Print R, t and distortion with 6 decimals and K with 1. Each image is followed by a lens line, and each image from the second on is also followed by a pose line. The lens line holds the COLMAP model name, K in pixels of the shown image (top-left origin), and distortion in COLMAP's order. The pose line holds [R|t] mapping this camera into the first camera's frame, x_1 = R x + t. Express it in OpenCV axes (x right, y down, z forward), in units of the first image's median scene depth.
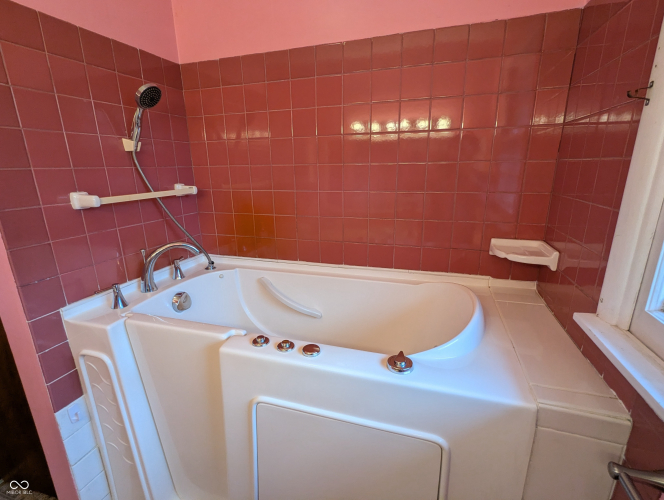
lens RADIAL K [[317.8, 0, 331.9], [0, 317.8, 249.5], [0, 0, 1]] dist [0.005612, -0.000546]
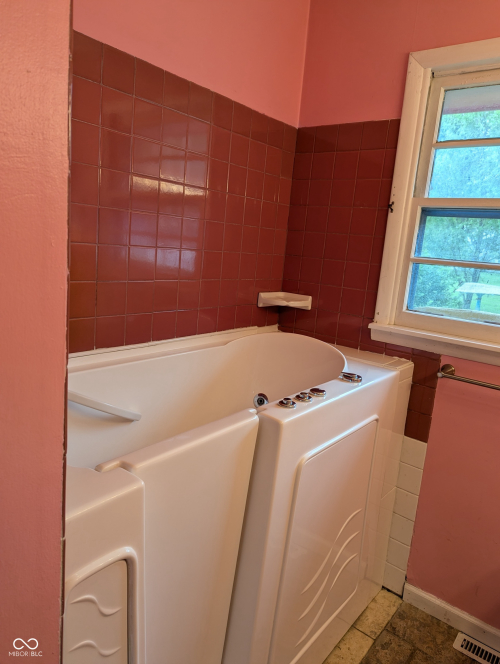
lens RADIAL K [[468.5, 0, 250.1], [0, 468.5, 329.3], [0, 0, 1]] dist [0.070417, -0.050567]
pose [[0.342409, -0.122399, 0.931544, -1.144174], [0.156864, 0.985009, 0.071766, -0.031482], [-0.926364, 0.121552, 0.356477, 0.435067]]
